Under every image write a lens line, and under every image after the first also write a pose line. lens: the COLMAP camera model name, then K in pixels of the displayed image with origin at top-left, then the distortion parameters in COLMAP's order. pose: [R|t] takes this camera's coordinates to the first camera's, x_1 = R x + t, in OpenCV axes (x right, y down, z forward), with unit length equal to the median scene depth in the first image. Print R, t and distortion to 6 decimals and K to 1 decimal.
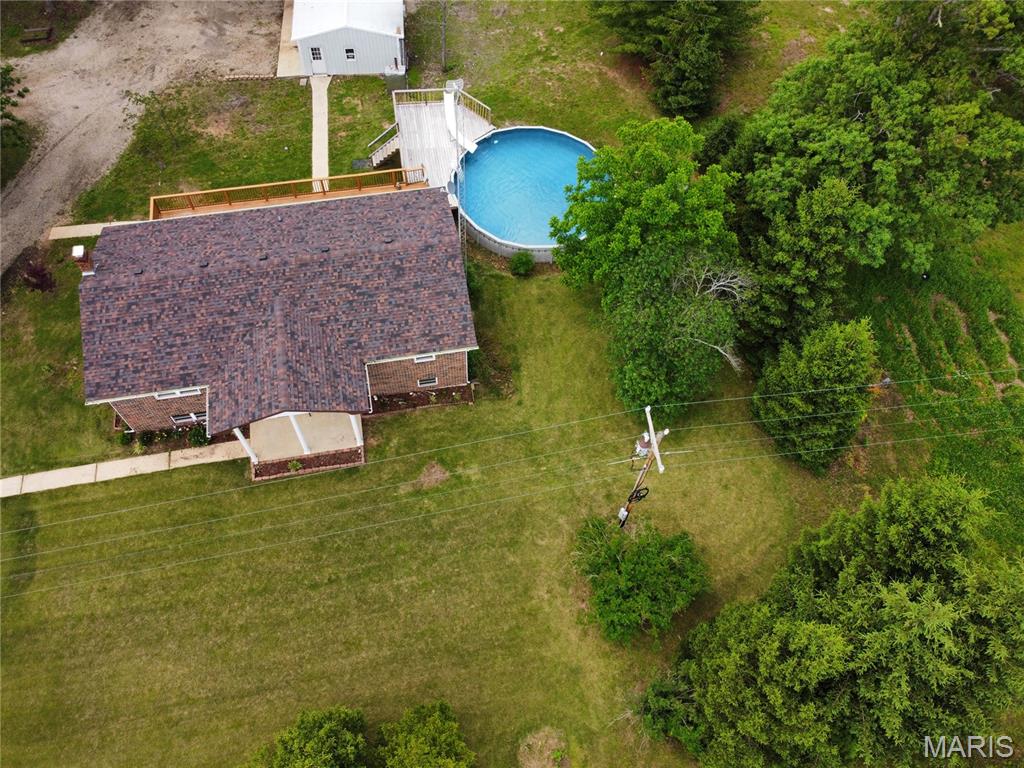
lens RADIAL K [[780.4, 0, 510.1], [0, 780.4, 381.3], [0, 0, 1]] dist [-0.007839, 0.000651]
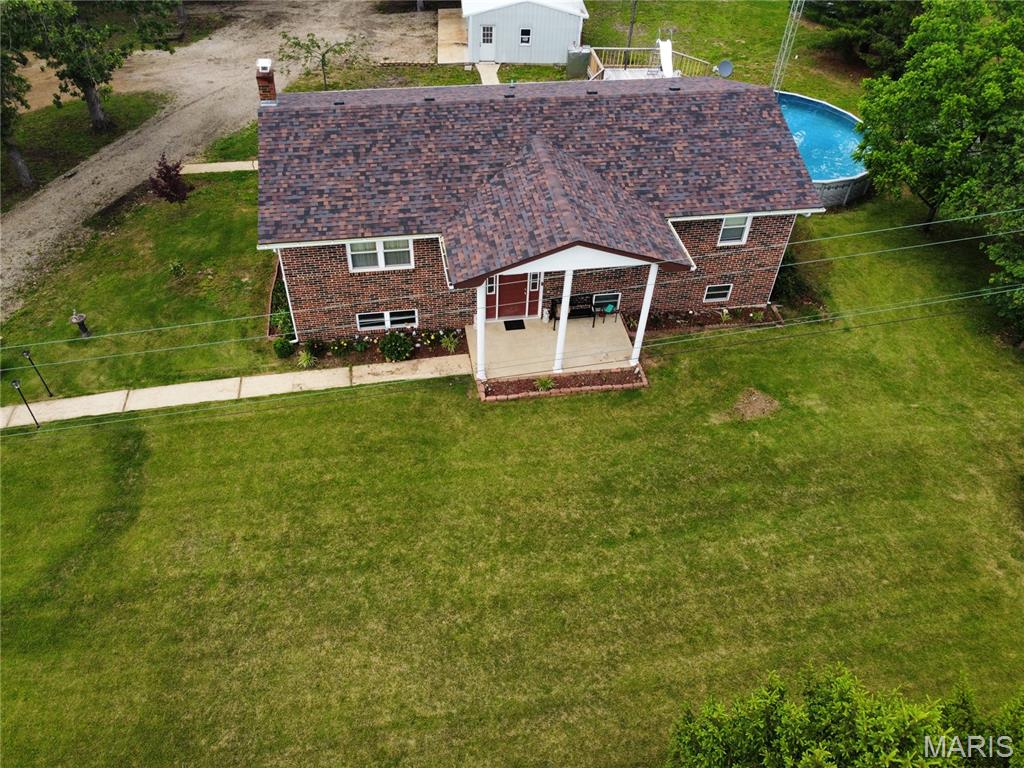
lens RADIAL K [[780.4, 0, 510.1], [0, 780.4, 381.3], [0, 0, 1]] dist [-0.007839, 0.000651]
pose [[0.999740, 0.016372, -0.015845, -0.306563], [-0.020032, 0.962960, -0.268900, 0.294014], [0.010855, 0.269148, 0.963038, 0.385433]]
